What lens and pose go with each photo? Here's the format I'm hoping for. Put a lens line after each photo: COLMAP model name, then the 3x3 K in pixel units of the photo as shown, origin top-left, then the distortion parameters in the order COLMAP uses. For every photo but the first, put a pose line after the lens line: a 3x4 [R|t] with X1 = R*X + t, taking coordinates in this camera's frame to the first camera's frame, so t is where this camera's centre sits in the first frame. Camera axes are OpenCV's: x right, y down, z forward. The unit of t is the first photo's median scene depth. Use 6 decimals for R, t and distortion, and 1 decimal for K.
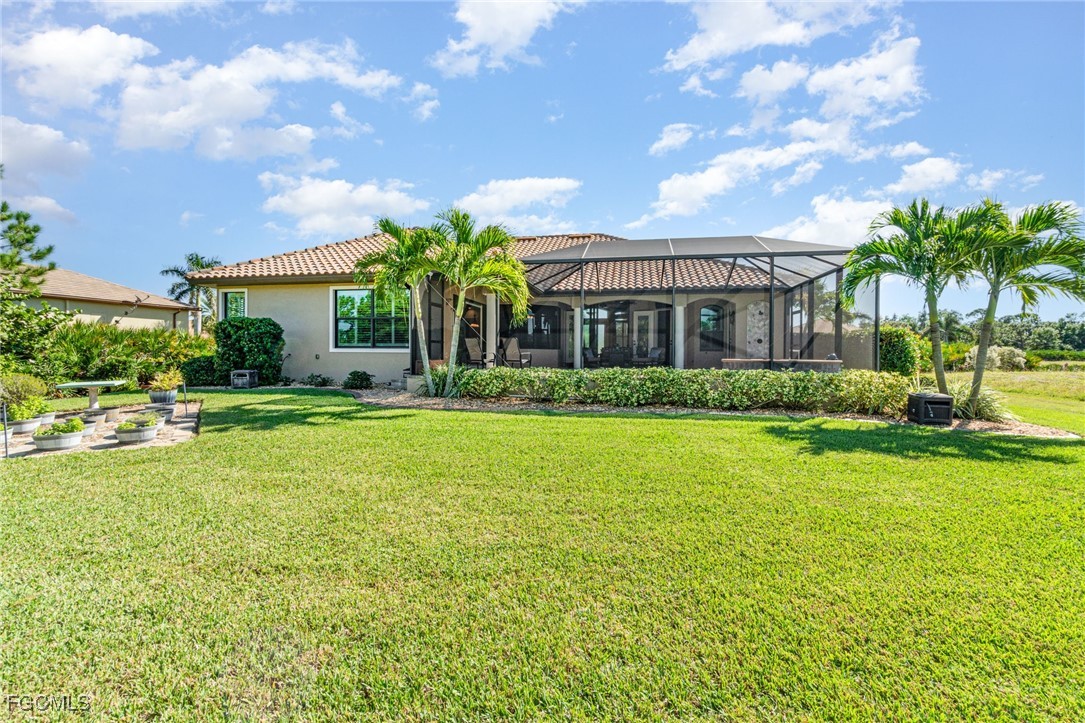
lens RADIAL K [[462.5, 0, 568.4], [0, 462.5, 360.3], [0, 0, 1]] dist [-0.000864, -0.000057]
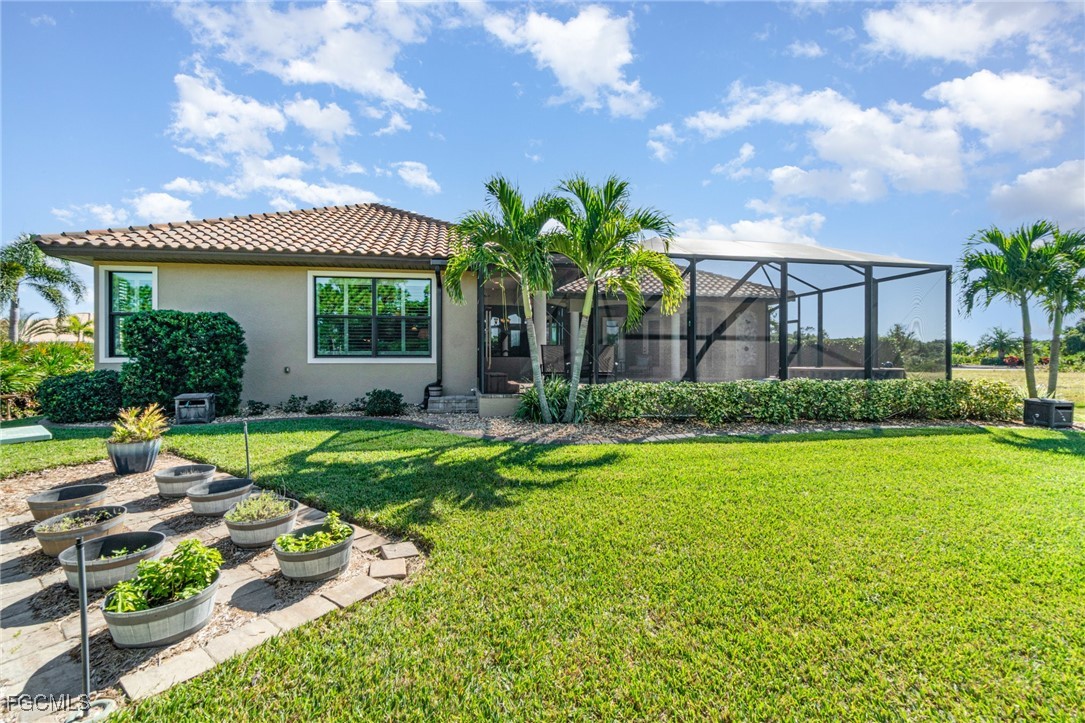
lens RADIAL K [[462.5, 0, 568.4], [0, 462.5, 360.3], [0, 0, 1]] dist [-0.000864, -0.000057]
pose [[0.952652, -0.009310, 0.303921, -0.382553], [0.015073, 0.999748, -0.016619, -0.005779], [-0.303690, 0.020413, 0.952552, 0.227007]]
